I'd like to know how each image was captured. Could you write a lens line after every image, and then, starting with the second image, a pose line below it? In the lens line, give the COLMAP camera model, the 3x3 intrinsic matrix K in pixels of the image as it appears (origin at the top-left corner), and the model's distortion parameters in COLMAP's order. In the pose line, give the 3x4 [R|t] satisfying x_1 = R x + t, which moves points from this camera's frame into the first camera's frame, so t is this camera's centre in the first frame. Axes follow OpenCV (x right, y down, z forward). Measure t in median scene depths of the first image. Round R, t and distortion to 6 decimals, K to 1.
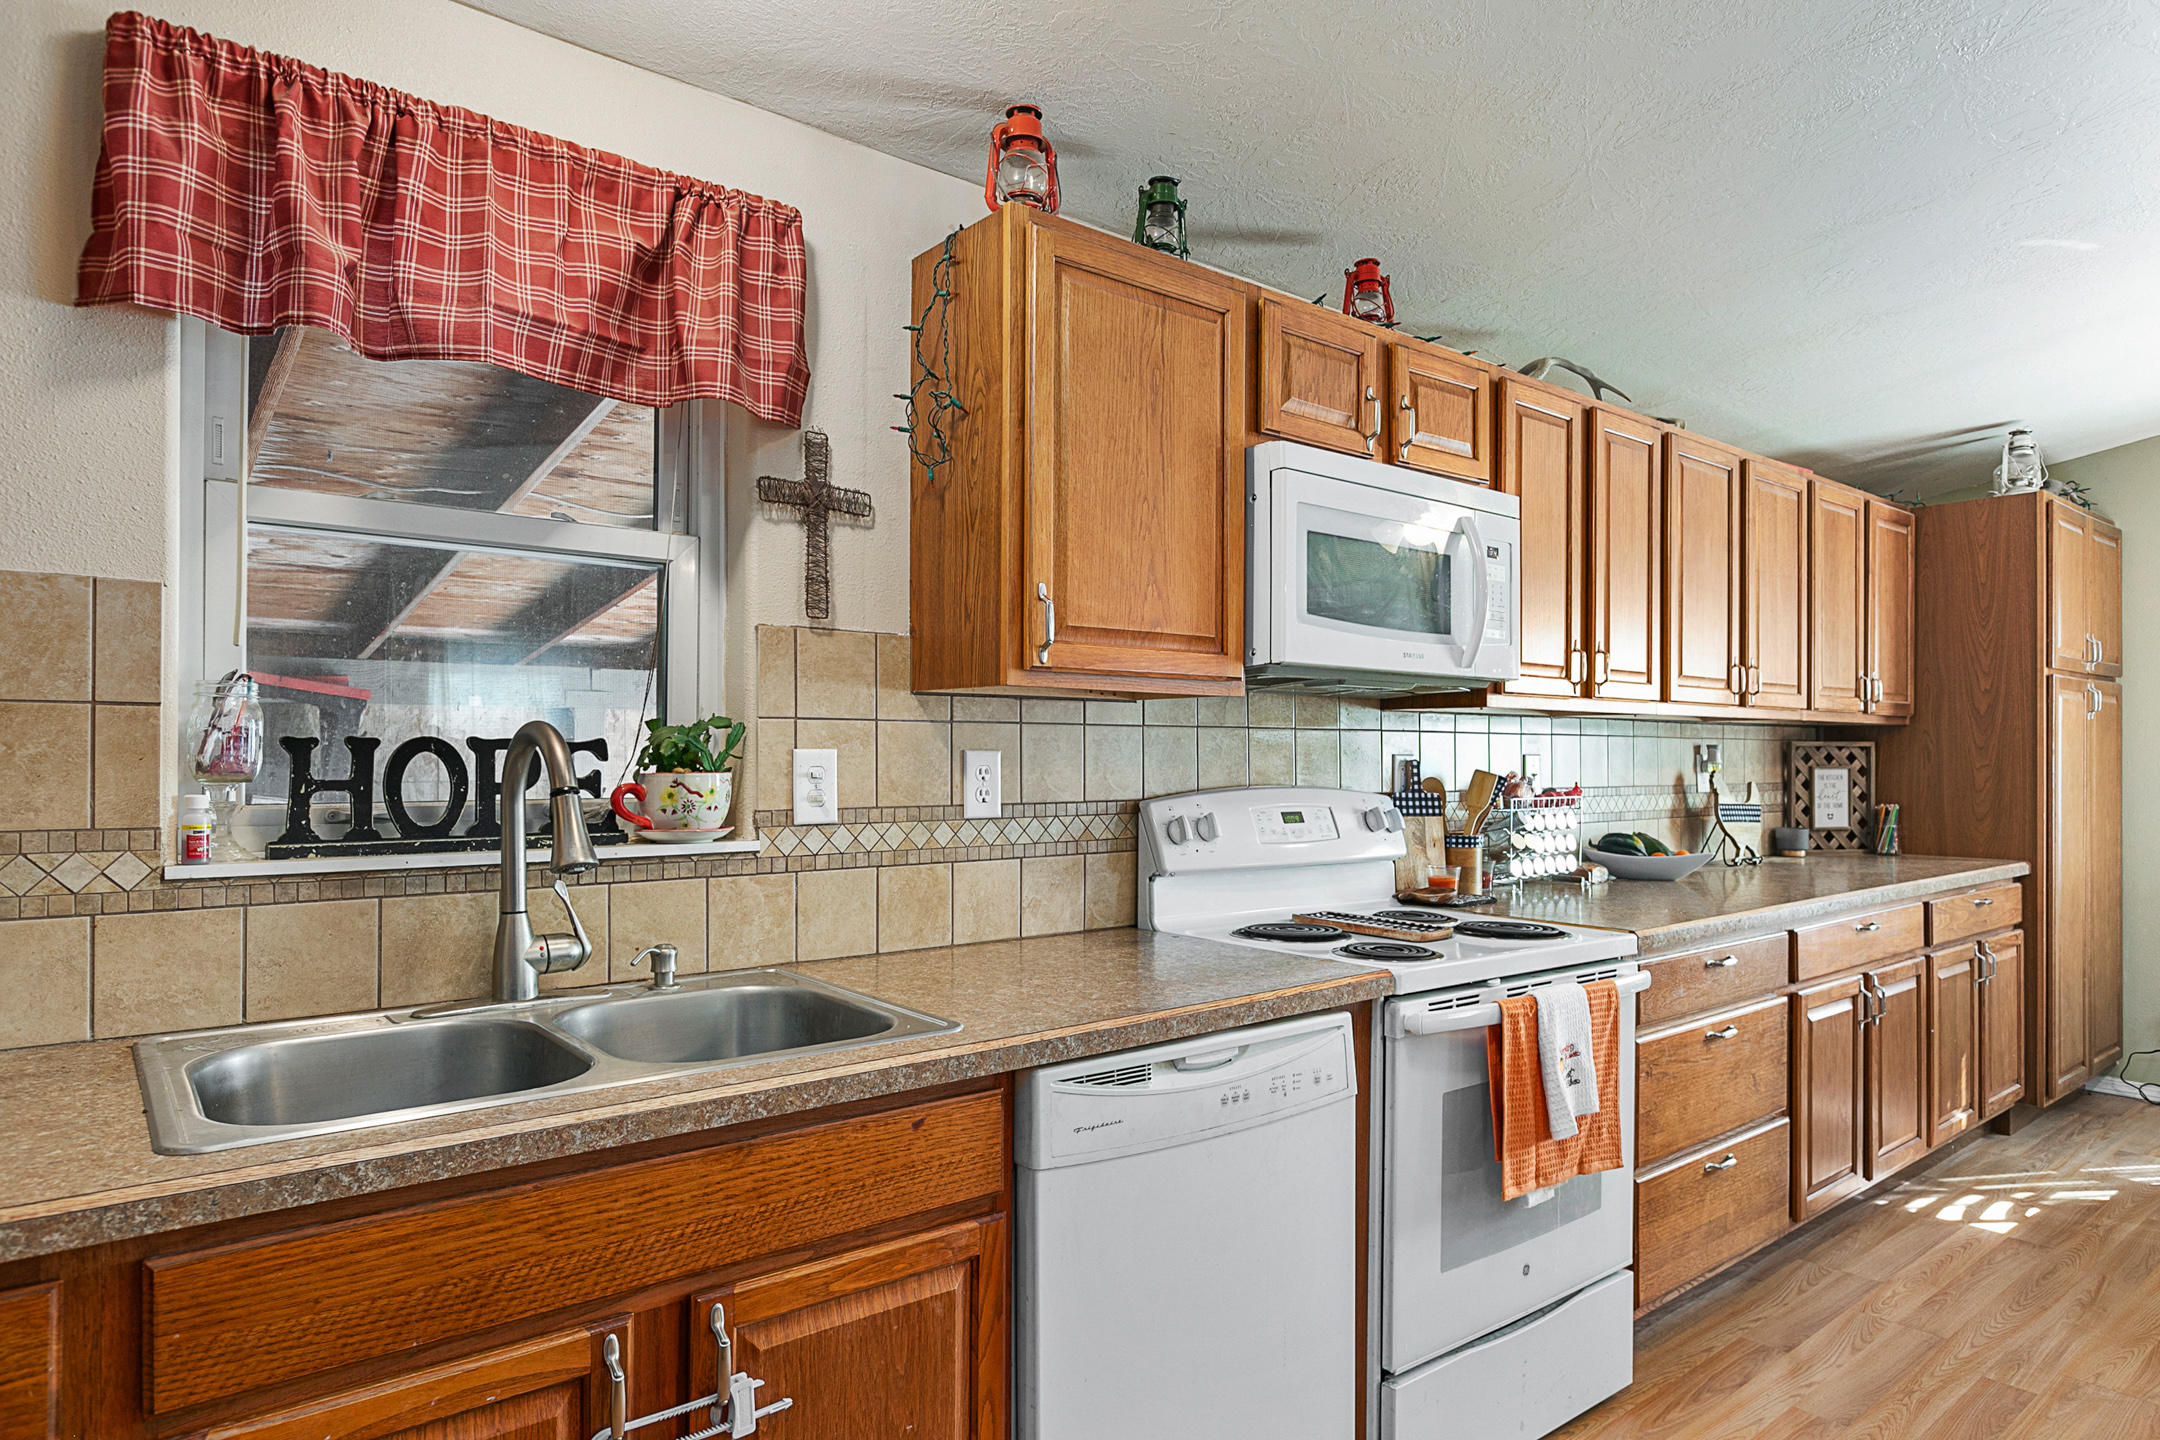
lens RADIAL K [[1278.6, 0, 1058.8], [0, 1278.6, 758.3], [0, 0, 1]] dist [0.004536, 0.000182]
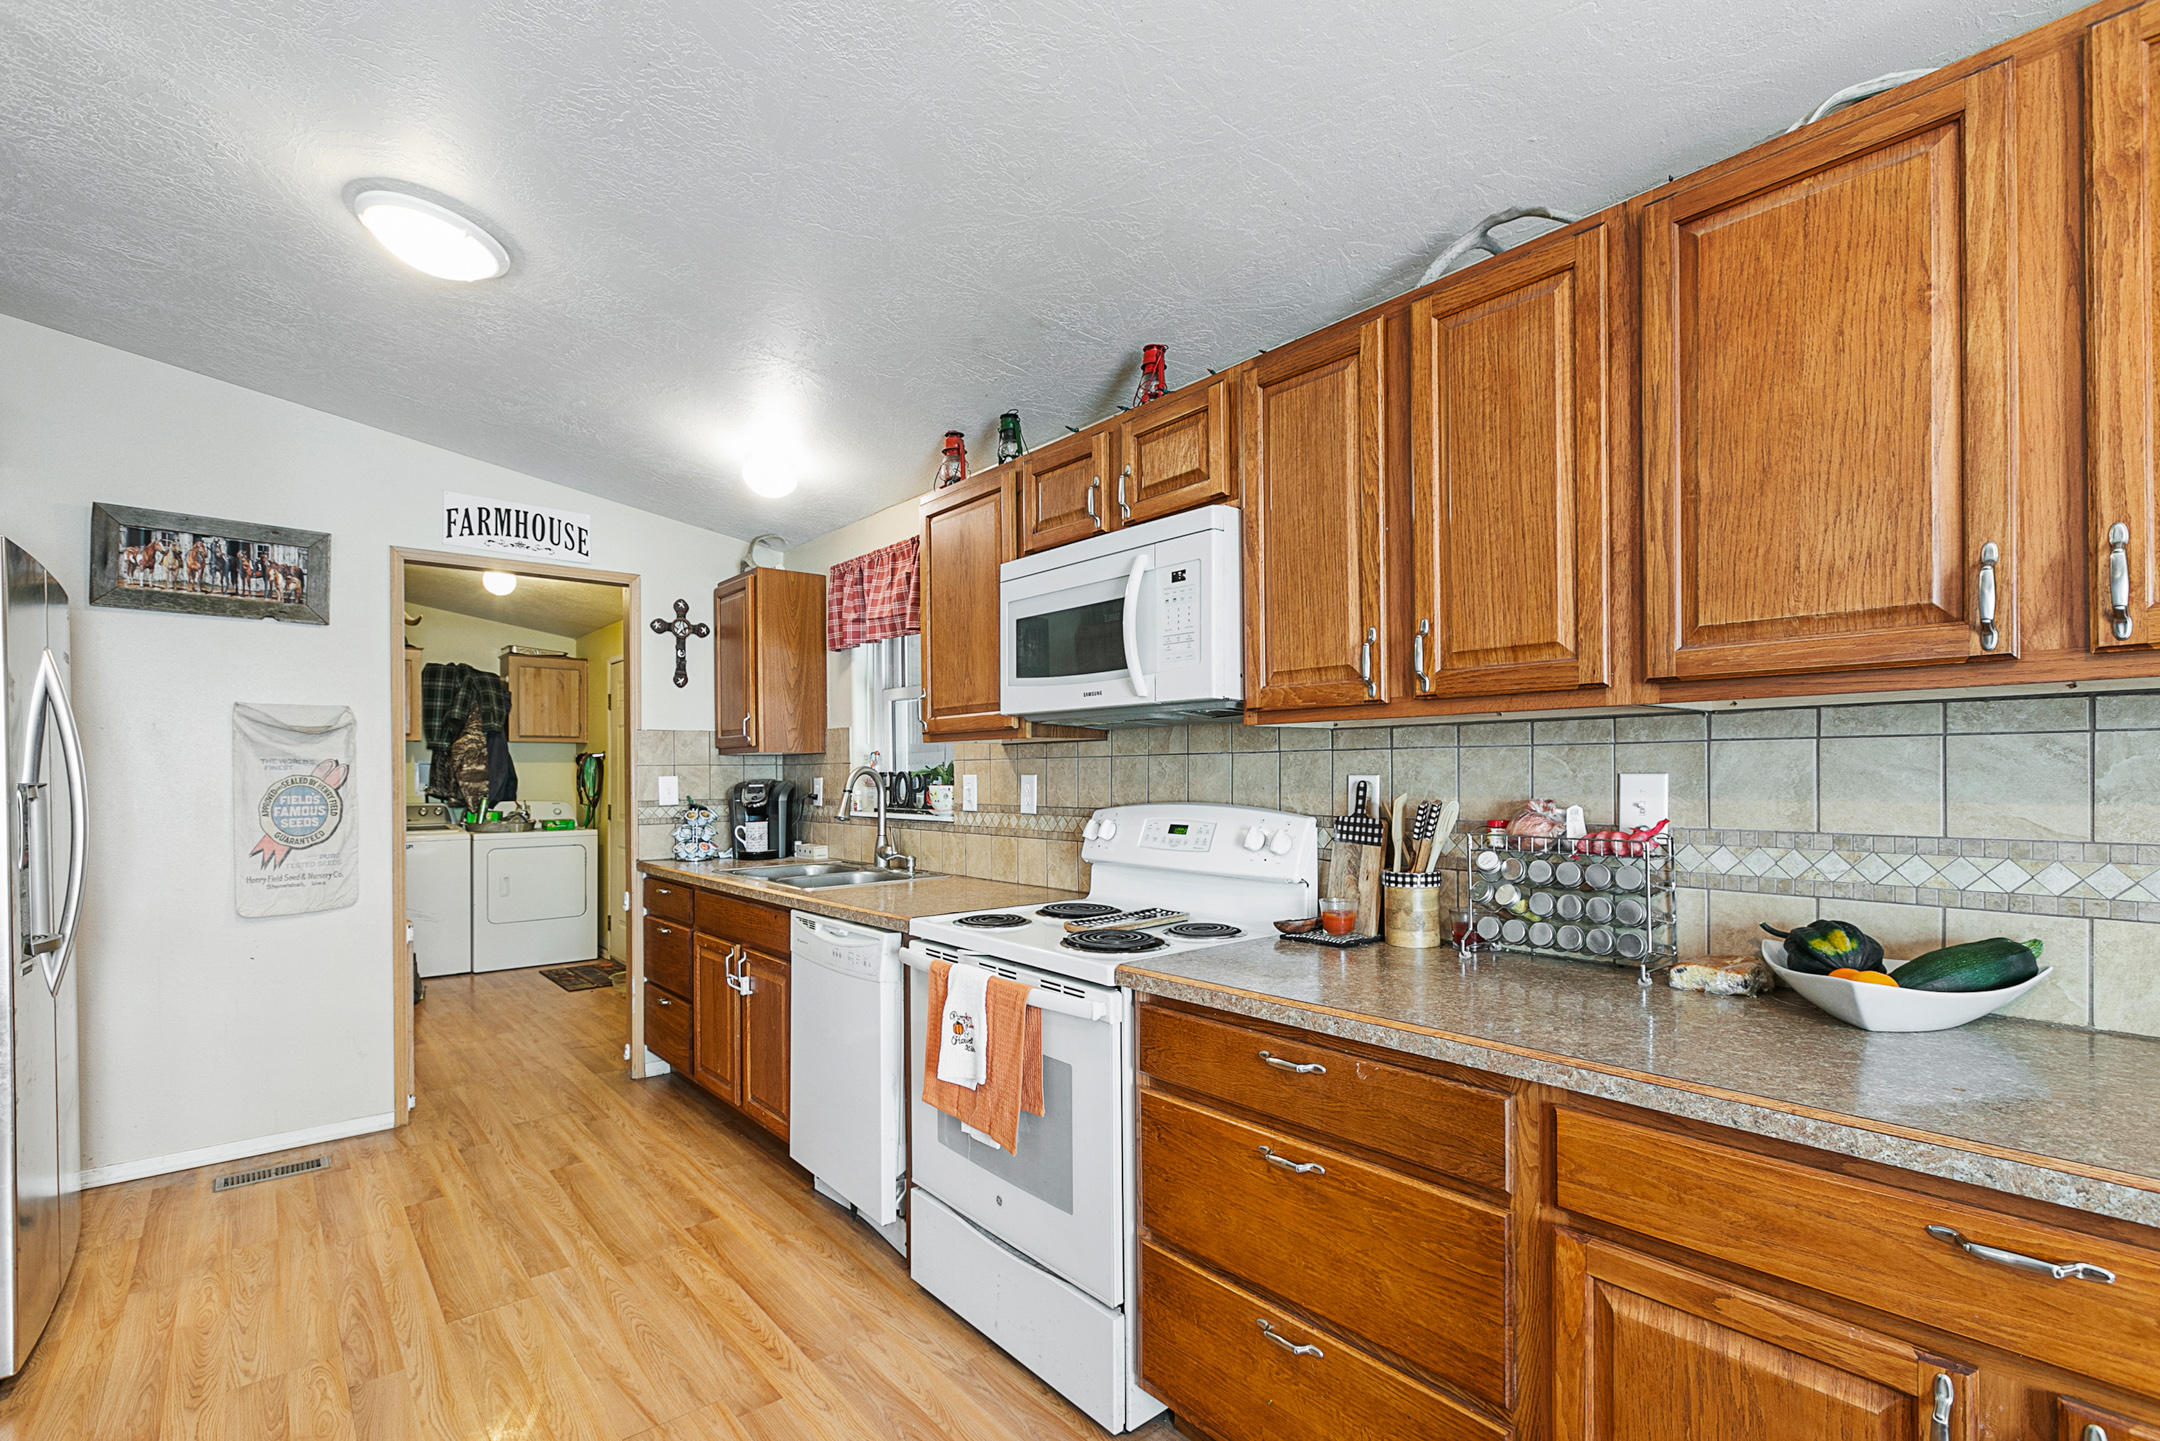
lens RADIAL K [[985.1, 0, 1055.6], [0, 985.1, 770.8], [0, 0, 1]] dist [0.000470, -0.000007]
pose [[0.015579, -0.007489, -0.999851, 1.268424], [-0.000584, 0.999972, -0.007499, -0.001235], [0.999878, 0.000700, 0.015575, 1.010467]]
